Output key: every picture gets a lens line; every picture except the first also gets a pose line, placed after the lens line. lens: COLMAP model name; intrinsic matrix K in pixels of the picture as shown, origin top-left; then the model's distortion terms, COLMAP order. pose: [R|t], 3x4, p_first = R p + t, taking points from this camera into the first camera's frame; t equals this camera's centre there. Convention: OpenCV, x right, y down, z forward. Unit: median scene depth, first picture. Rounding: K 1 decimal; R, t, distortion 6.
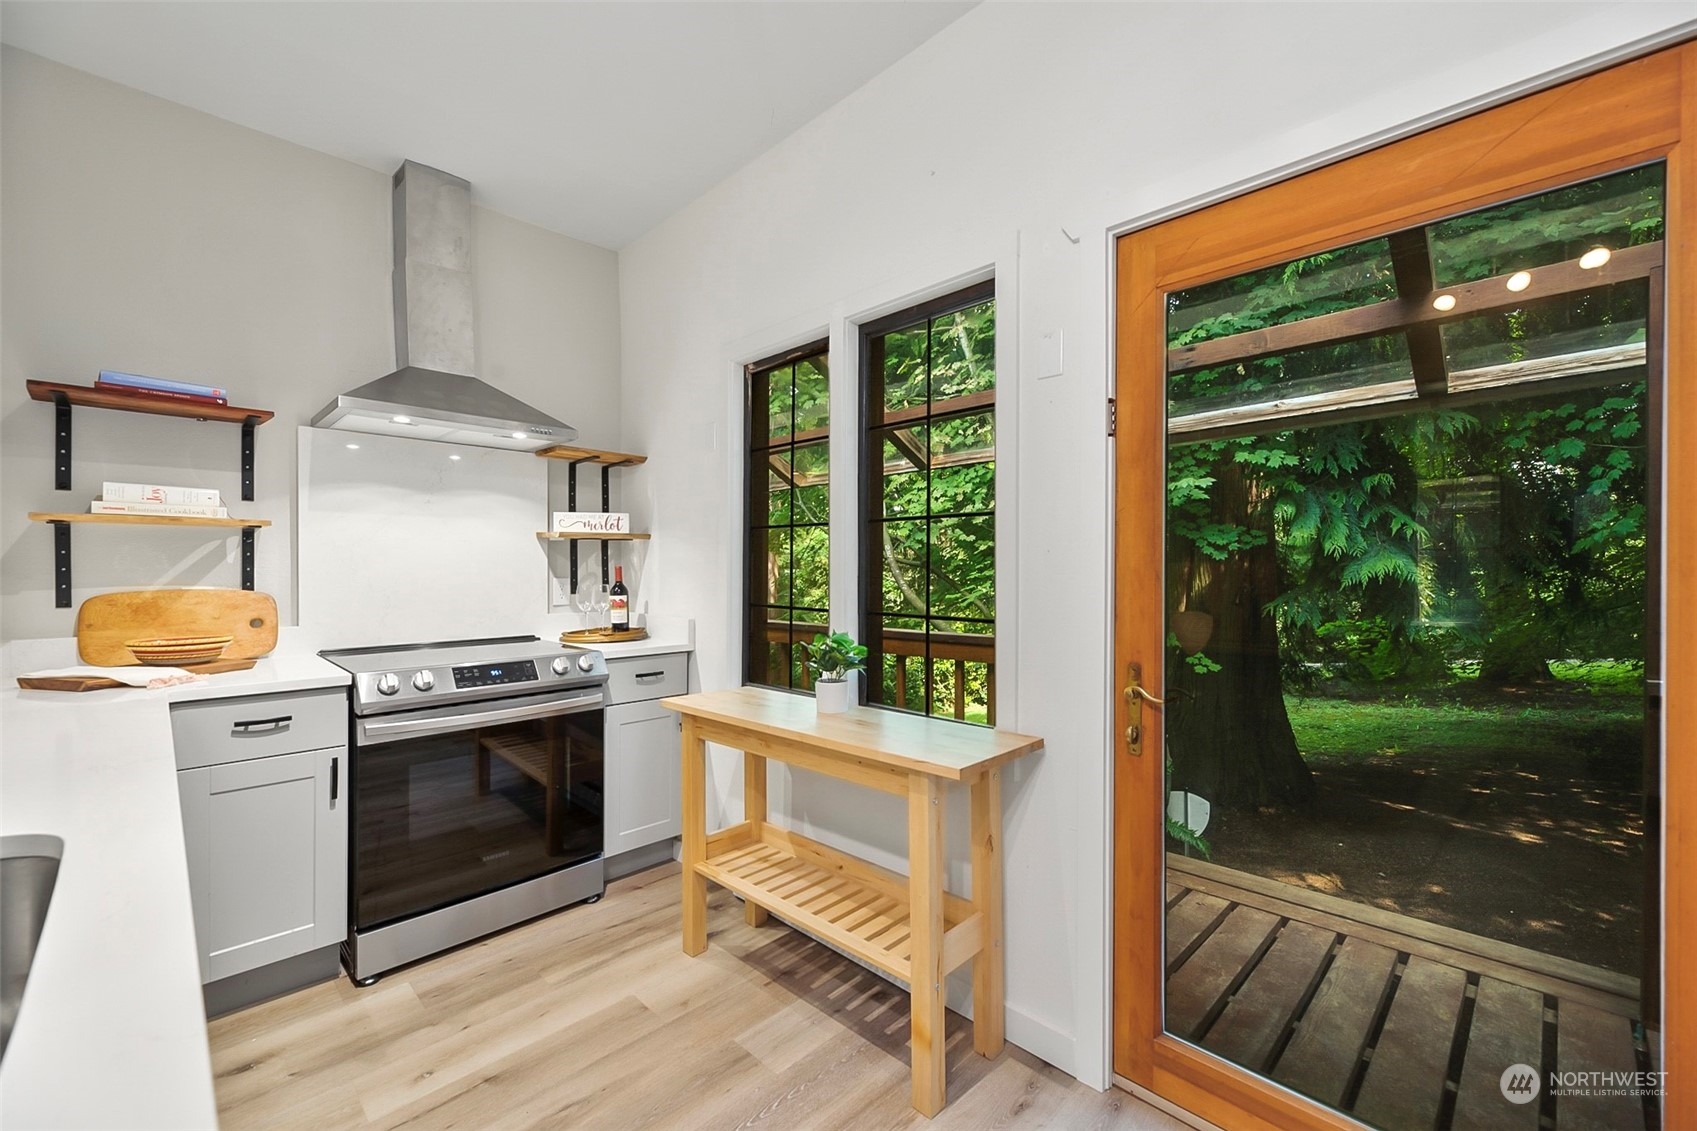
lens RADIAL K [[675.1, 0, 851.1], [0, 675.1, 569.4], [0, 0, 1]] dist [-0.000306, -0.000607]
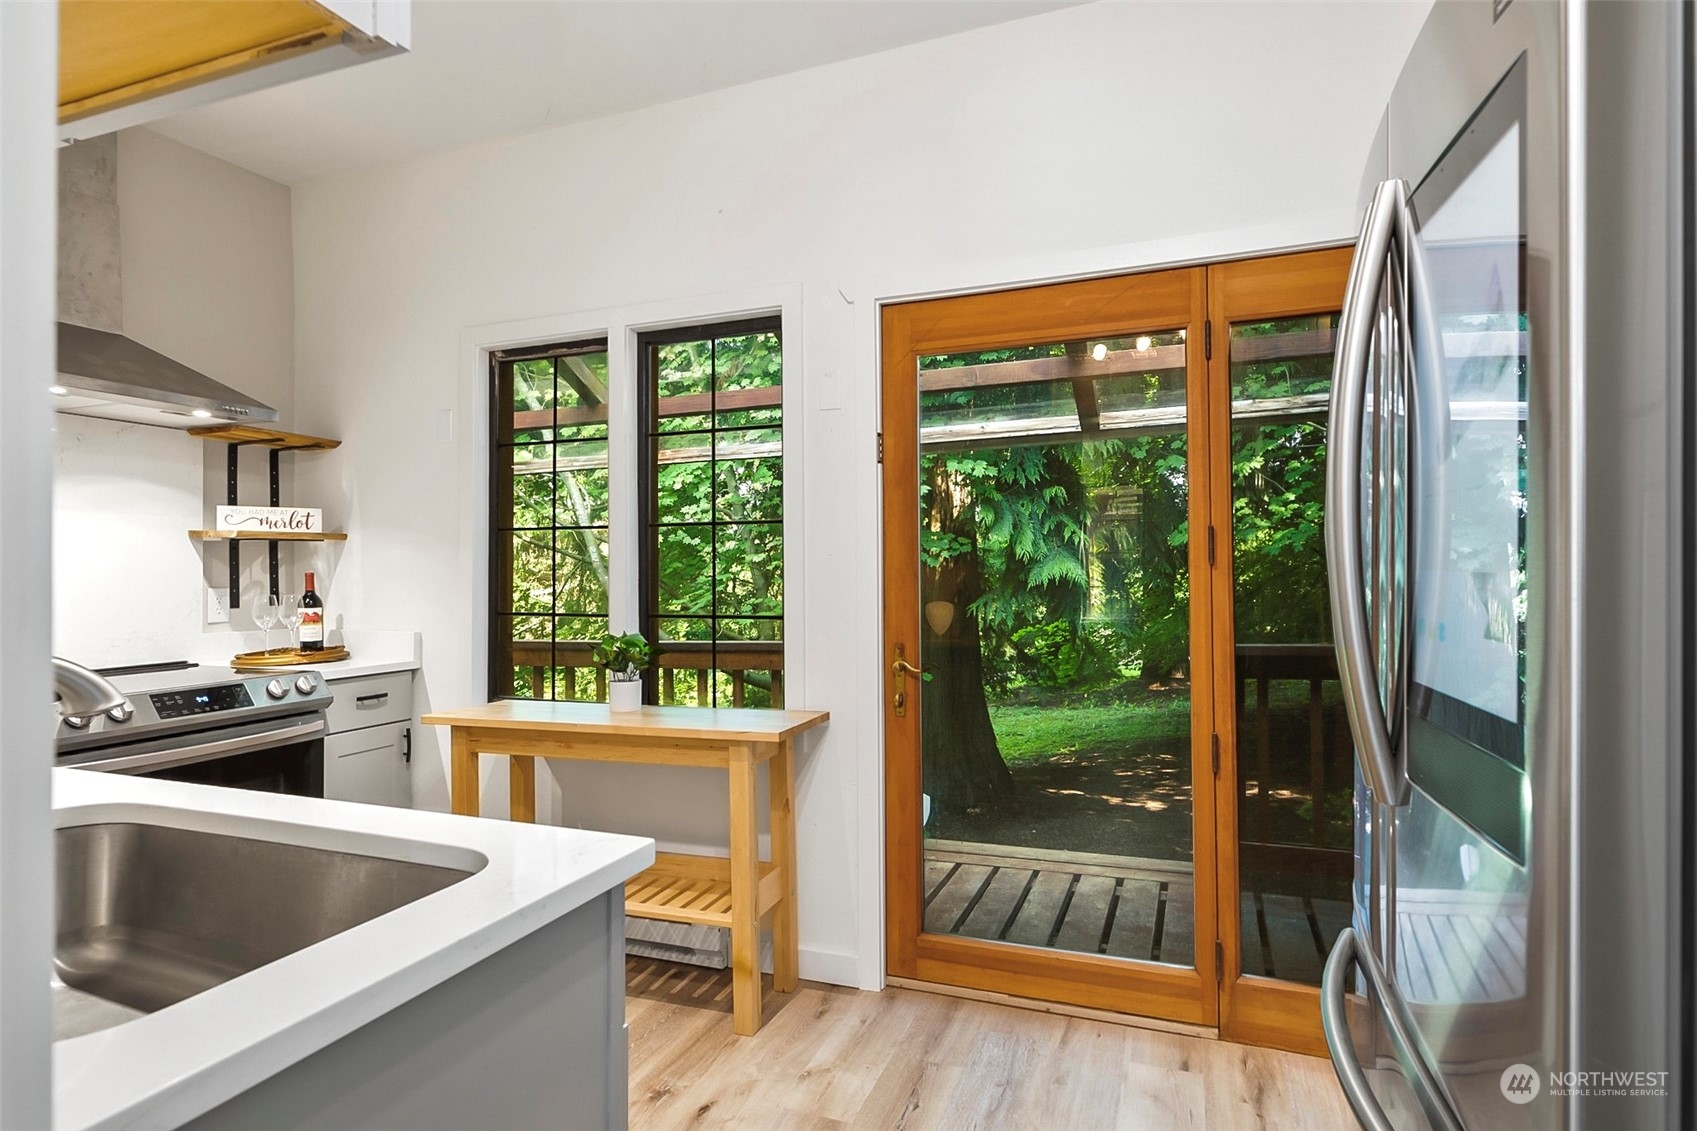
lens RADIAL K [[917.0, 0, 838.1], [0, 917.0, 556.8], [0, 0, 1]] dist [-0.025812, -0.000308]
pose [[0.911799, -0.000744, 0.410636, -0.253045], [0.010544, 0.999711, -0.021601, 0.008169], [-0.410501, 0.024026, 0.911543, -0.338581]]
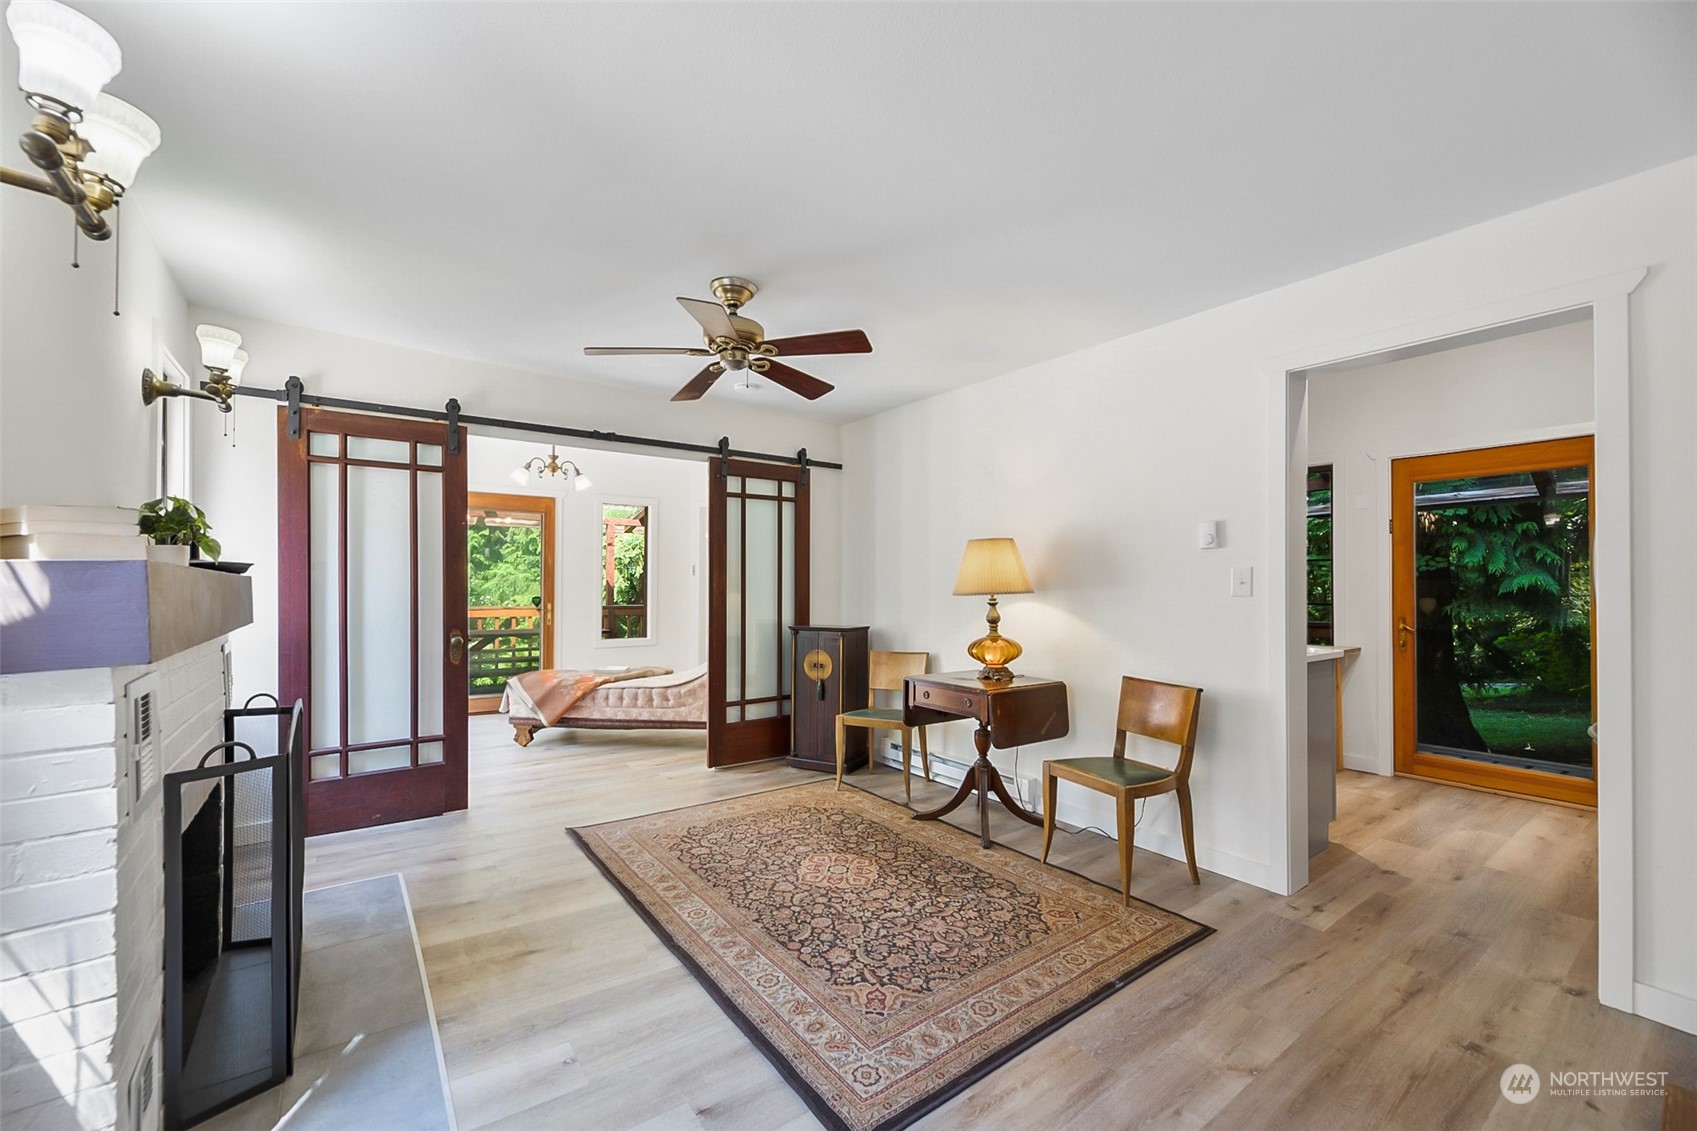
lens RADIAL K [[675.6, 0, 838.6], [0, 675.6, 575.9], [0, 0, 1]] dist [0.000460, -0.000257]
pose [[0.986621, -0.003261, -0.162997, -0.895446], [0.001075, 0.999908, -0.013495, 0.004816], [0.163026, 0.013140, 0.986534, -1.337244]]
